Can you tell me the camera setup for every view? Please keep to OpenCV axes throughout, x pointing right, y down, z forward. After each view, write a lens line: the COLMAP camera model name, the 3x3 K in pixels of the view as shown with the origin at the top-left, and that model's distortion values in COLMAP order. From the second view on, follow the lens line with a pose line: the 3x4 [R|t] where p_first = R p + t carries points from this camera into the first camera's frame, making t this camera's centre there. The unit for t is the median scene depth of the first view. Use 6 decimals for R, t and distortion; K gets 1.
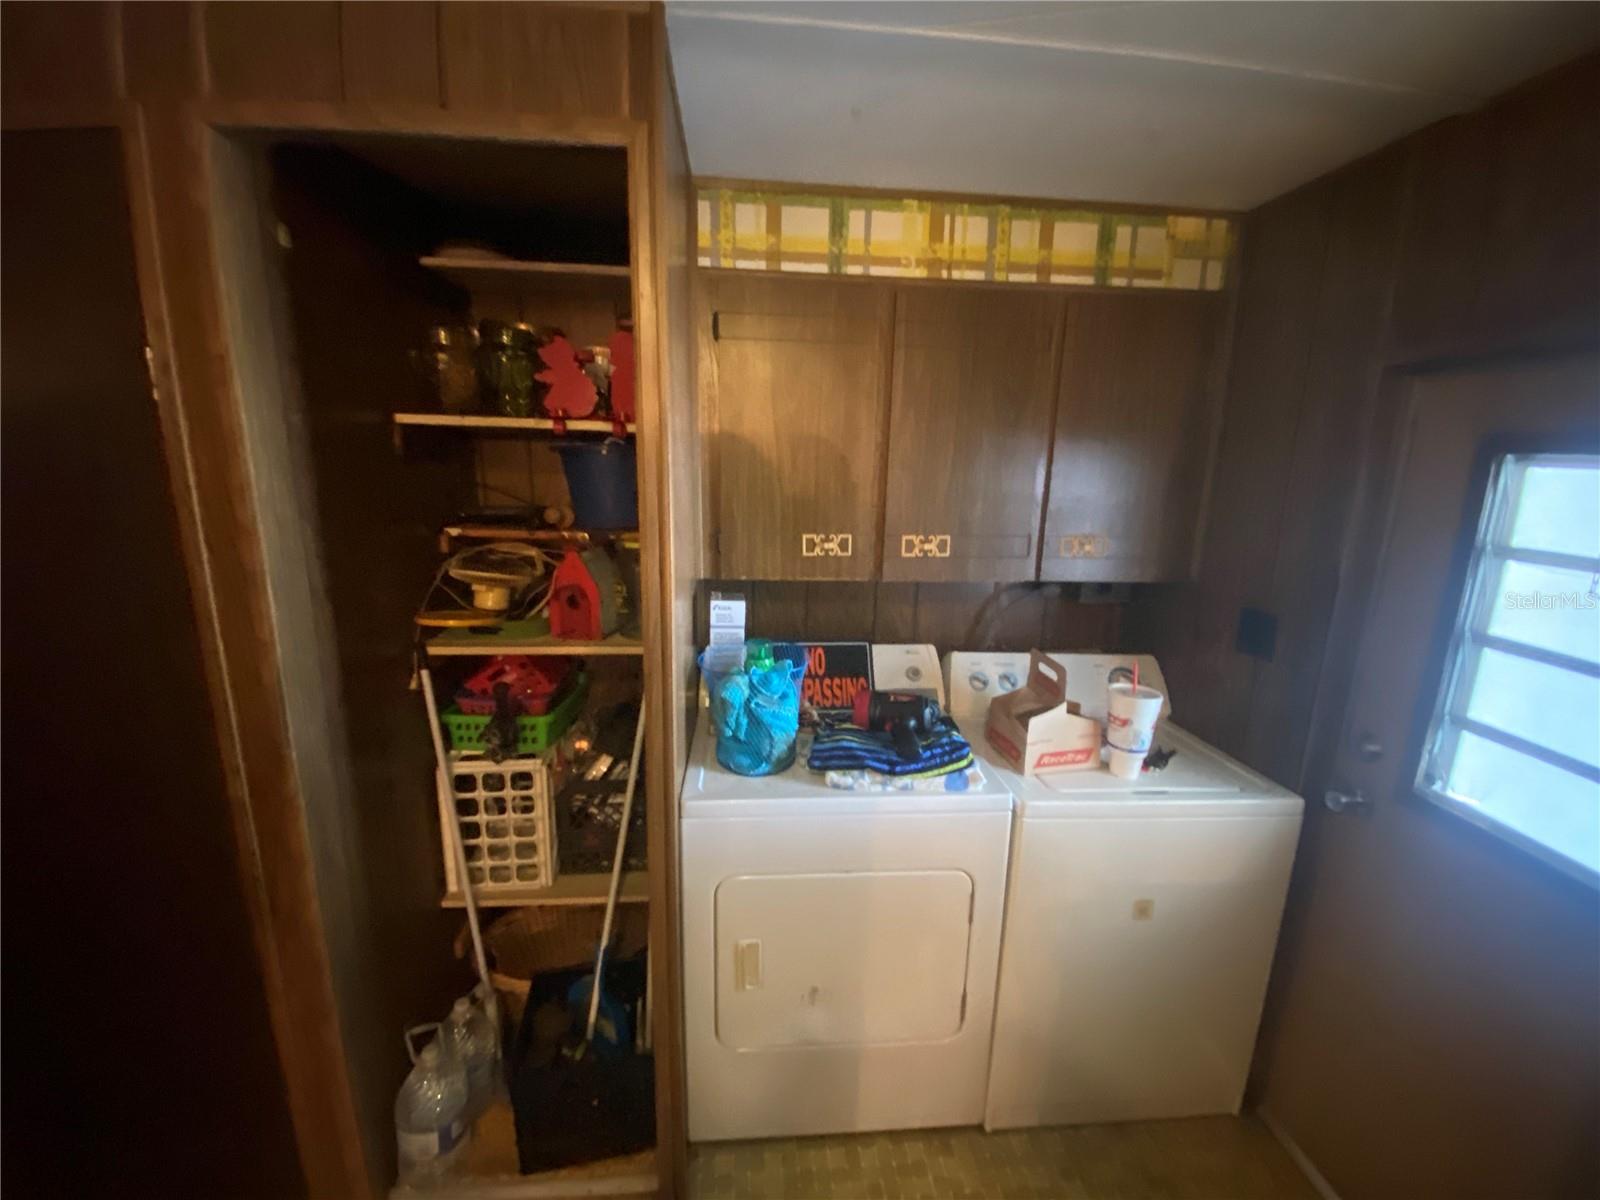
lens RADIAL K [[660.2, 0, 787.6], [0, 660.2, 611.1], [0, 0, 1]] dist [0.003378, -0.007775]
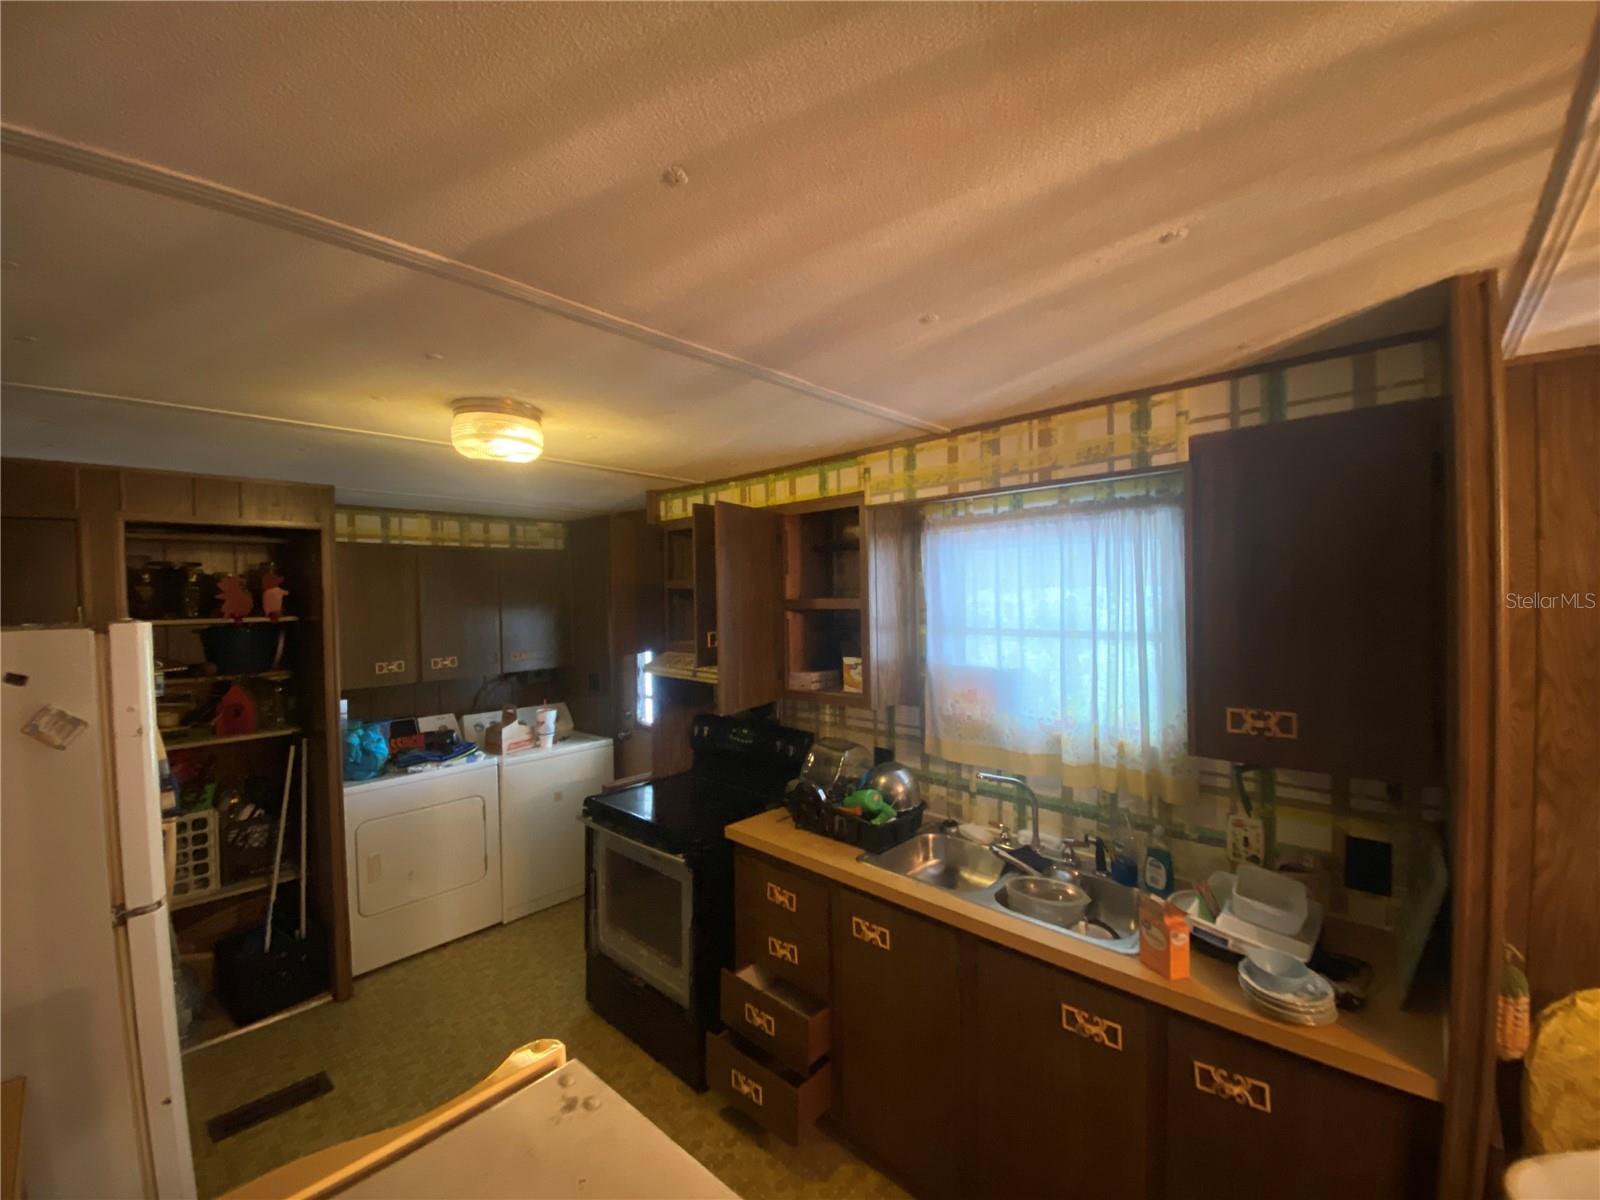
lens RADIAL K [[660.2, 0, 804.0], [0, 660.2, 605.3], [0, 0, 1]] dist [0.003378, -0.007775]
pose [[0.739167, -0.051537, 0.671548, -0.378365], [0.172981, 0.978150, -0.115331, 0.178985], [-0.650930, 0.201414, 0.731931, -1.443548]]
